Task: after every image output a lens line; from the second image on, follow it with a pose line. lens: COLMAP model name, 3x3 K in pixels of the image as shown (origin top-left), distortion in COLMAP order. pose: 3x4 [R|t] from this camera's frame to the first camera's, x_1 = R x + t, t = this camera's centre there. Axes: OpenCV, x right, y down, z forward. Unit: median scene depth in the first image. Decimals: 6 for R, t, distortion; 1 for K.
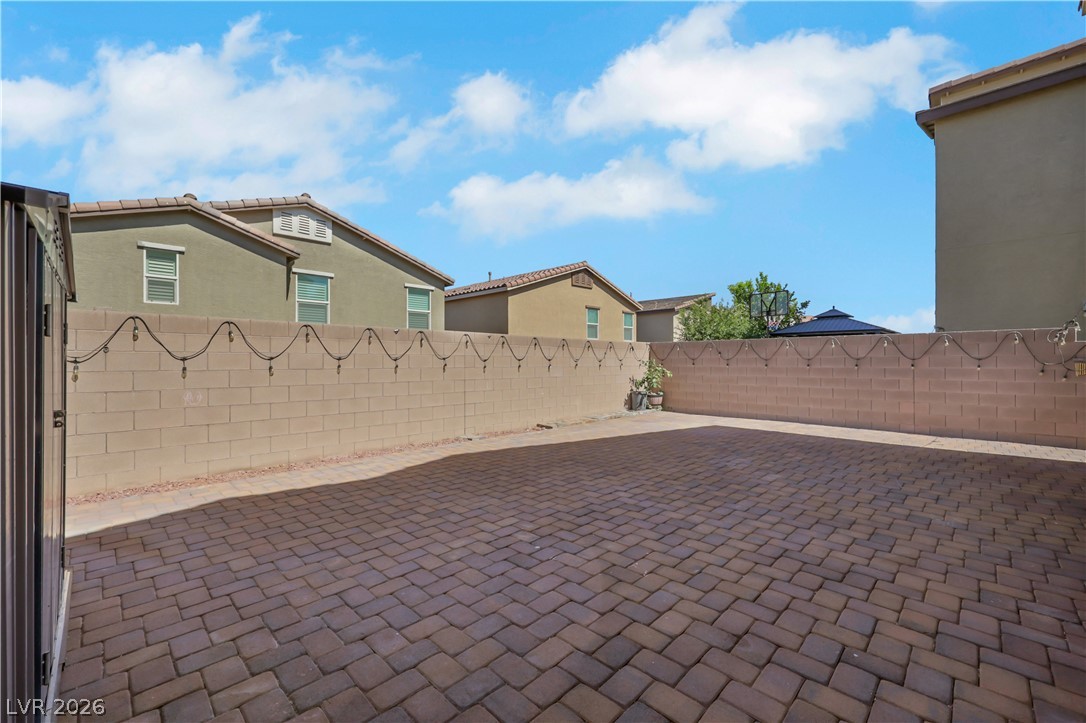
lens RADIAL K [[446.5, 0, 543.0], [0, 446.5, 361.5], [0, 0, 1]] dist [-0.001864, -0.000176]
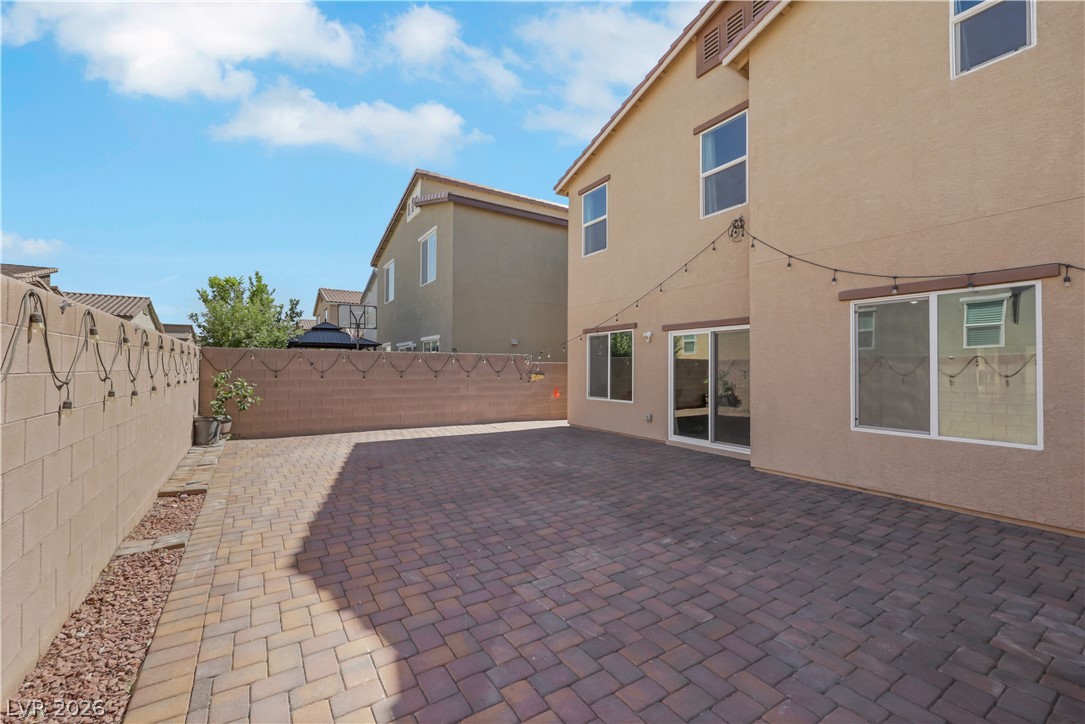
lens RADIAL K [[450.5, 0, 542.5], [0, 450.5, 362.0], [0, 0, 1]] dist [-0.000319, -0.000046]
pose [[0.208879, 0.014871, 0.977829, -0.853625], [-0.006604, 0.999883, -0.013796, -0.030377], [-0.977919, -0.003576, 0.208952, 0.789818]]
